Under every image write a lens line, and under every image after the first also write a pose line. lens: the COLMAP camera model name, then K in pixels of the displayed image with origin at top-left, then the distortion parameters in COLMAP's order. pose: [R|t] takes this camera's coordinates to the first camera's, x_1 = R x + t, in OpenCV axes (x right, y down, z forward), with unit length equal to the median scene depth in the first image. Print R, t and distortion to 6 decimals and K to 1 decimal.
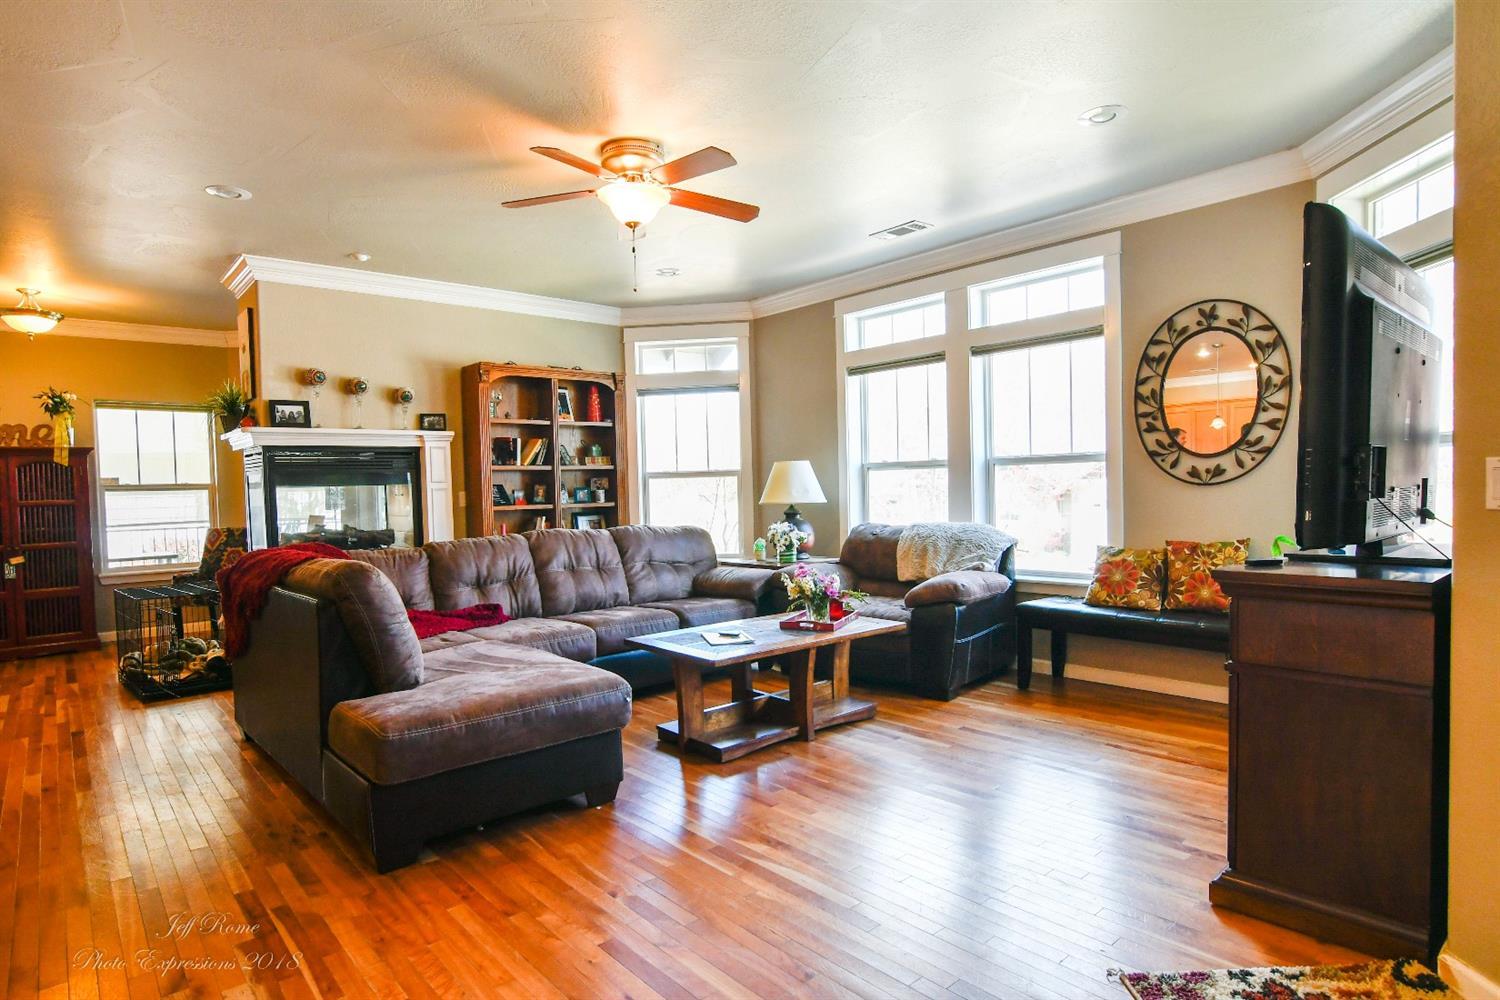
lens RADIAL K [[828.2, 0, 745.1], [0, 828.2, 515.4], [0, 0, 1]] dist [-0.021828, -0.002542]
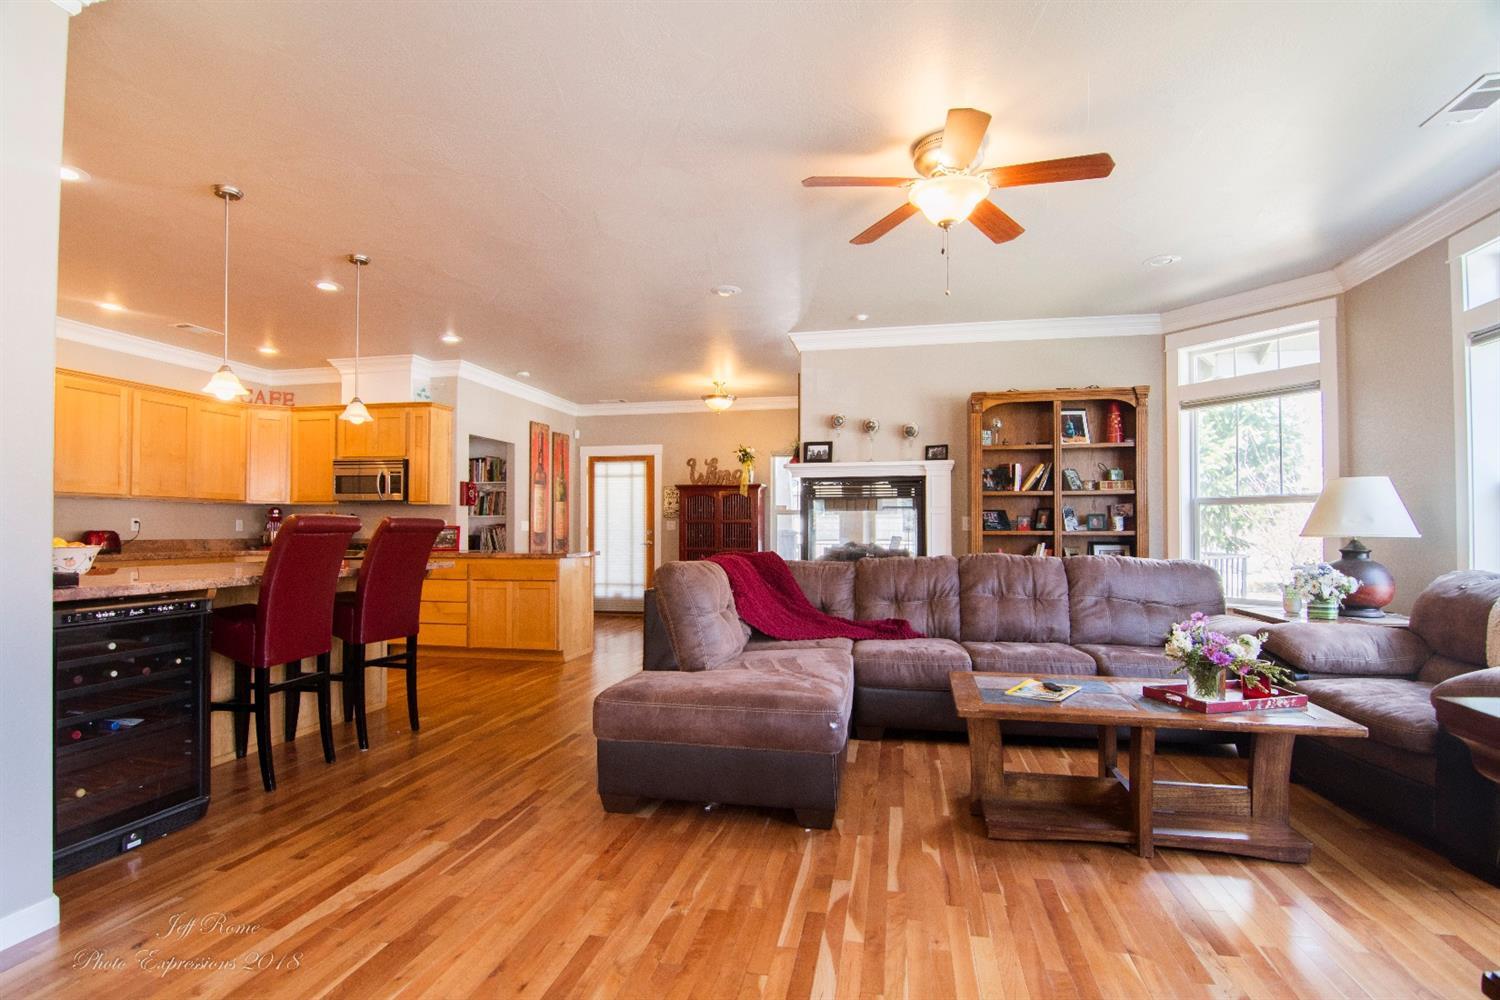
lens RADIAL K [[730.7, 0, 741.5], [0, 730.7, 516.6], [0, 0, 1]] dist [-0.028666, 0.007579]
pose [[0.595284, 0.009009, -0.803465, 0.274850], [-0.041530, 0.998946, -0.019568, 0.002077], [0.802442, 0.045017, 0.595030, 0.242502]]
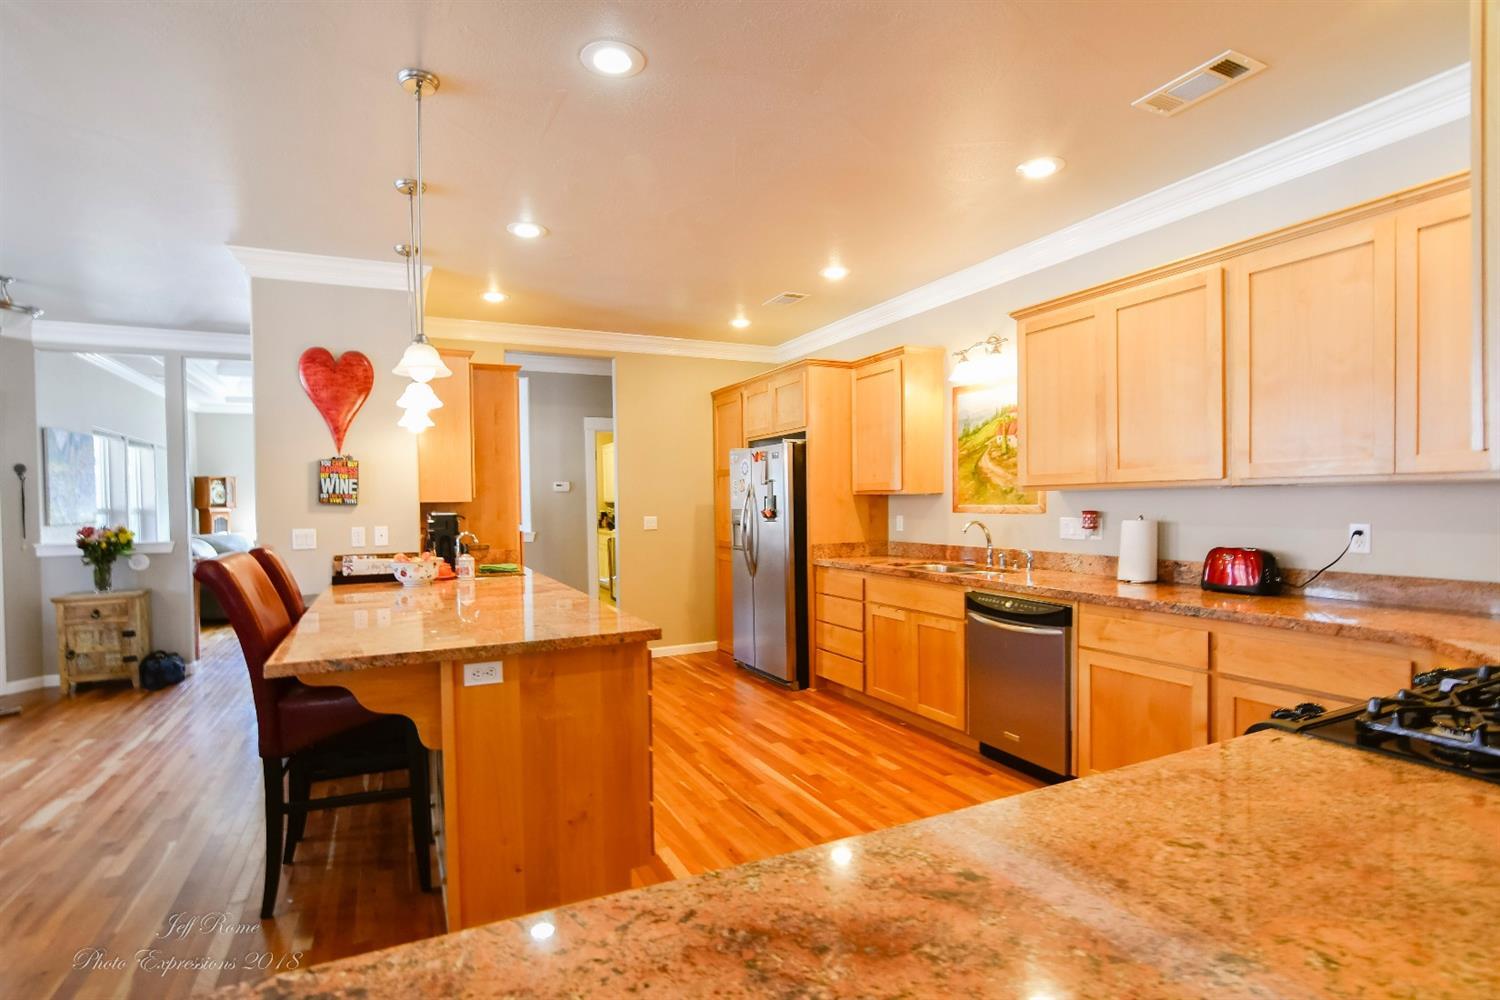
lens RADIAL K [[730.7, 0, 738.3], [0, 730.7, 520.0], [0, 0, 1]] dist [-0.028666, 0.007579]
pose [[-0.962117, 0.031652, 0.270793, -0.944237], [0.047194, 0.997579, 0.051076, -0.027540], [-0.268520, 0.061921, -0.961282, 0.763115]]
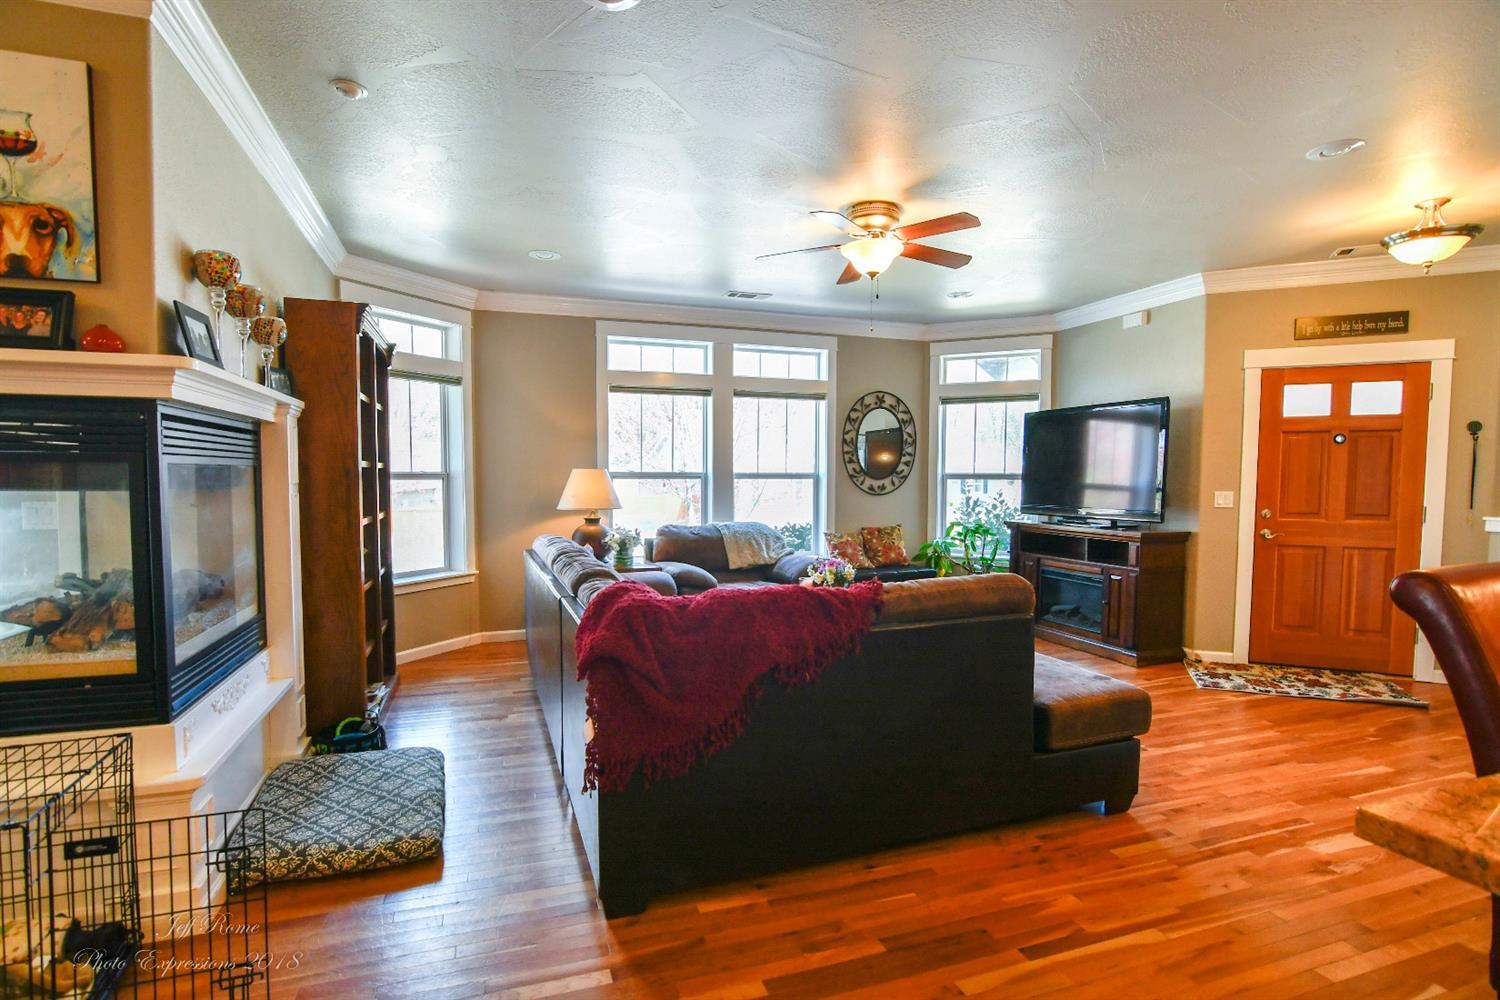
lens RADIAL K [[730.7, 0, 743.9], [0, 730.7, 518.8], [0, 0, 1]] dist [-0.028666, 0.007579]
pose [[0.374026, -0.029400, 0.926952, -0.826541], [0.020181, 0.999519, 0.023559, -0.023649], [-0.927199, 0.009896, 0.374439, 0.555790]]
